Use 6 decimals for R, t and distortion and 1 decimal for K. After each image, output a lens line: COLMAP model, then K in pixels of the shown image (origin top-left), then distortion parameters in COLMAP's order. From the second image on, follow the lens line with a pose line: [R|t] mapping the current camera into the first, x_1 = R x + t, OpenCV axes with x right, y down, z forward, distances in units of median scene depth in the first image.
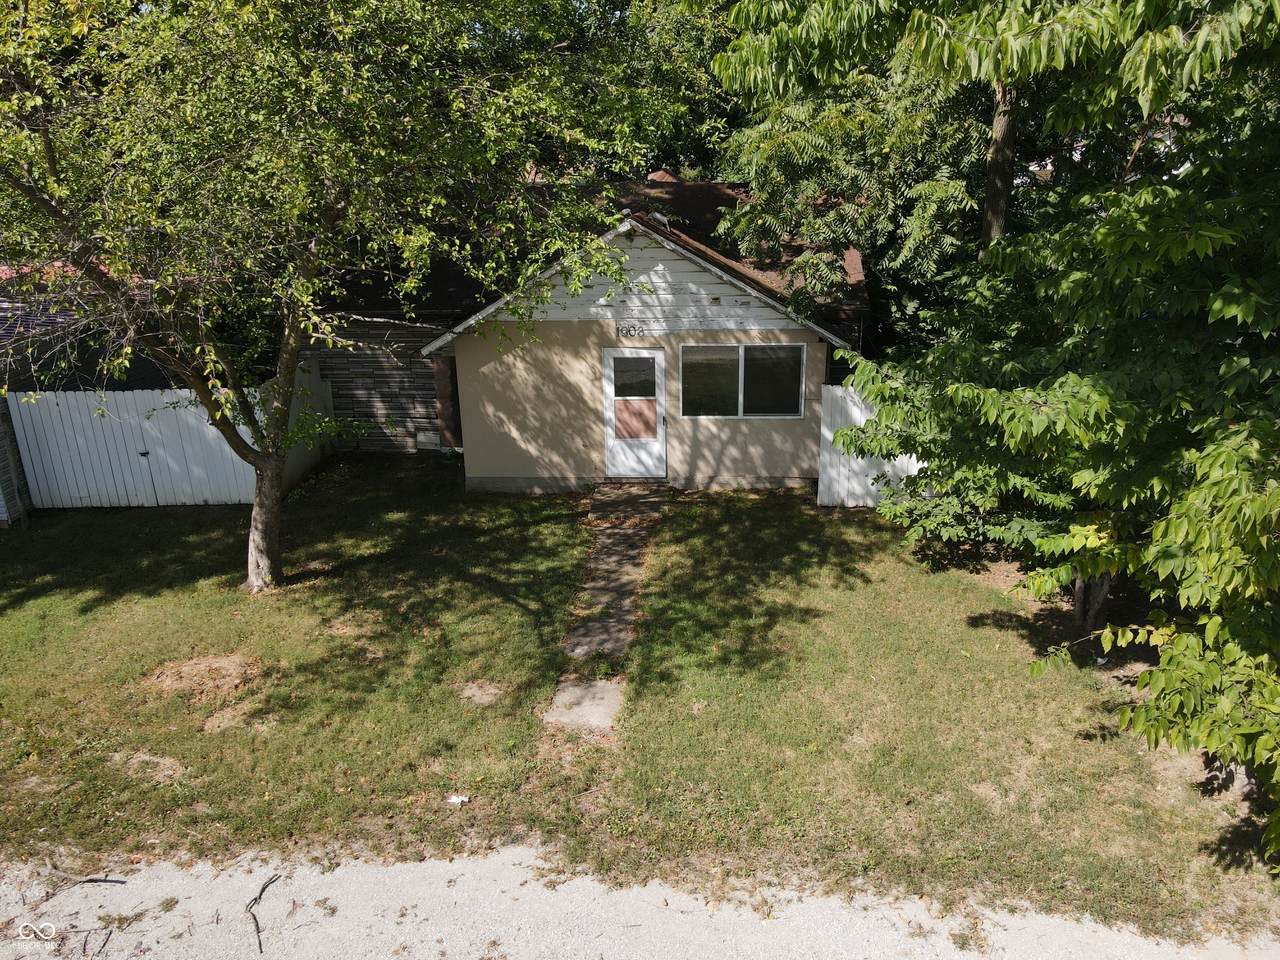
lens RADIAL K [[940.1, 0, 665.2], [0, 940.1, 482.7], [0, 0, 1]] dist [0.015809, -0.001473]
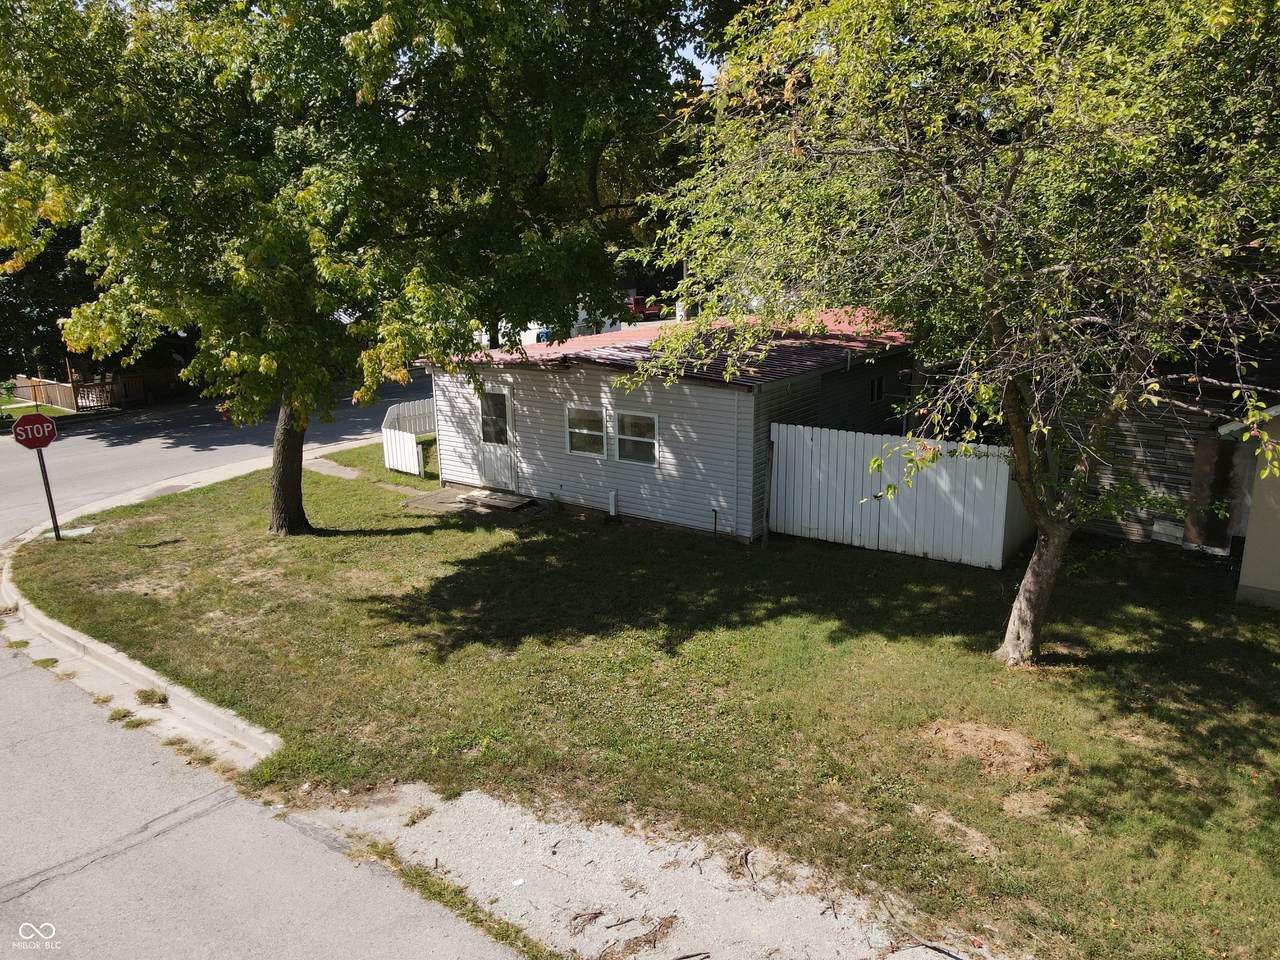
lens RADIAL K [[940.1, 0, 665.2], [0, 940.1, 482.7], [0, 0, 1]] dist [0.015809, -0.001473]
pose [[0.827301, 0.144952, -0.542736, -0.235941], [-0.185445, 0.982445, -0.020289, 0.021571], [0.530267, 0.117433, 0.839658, 0.011192]]
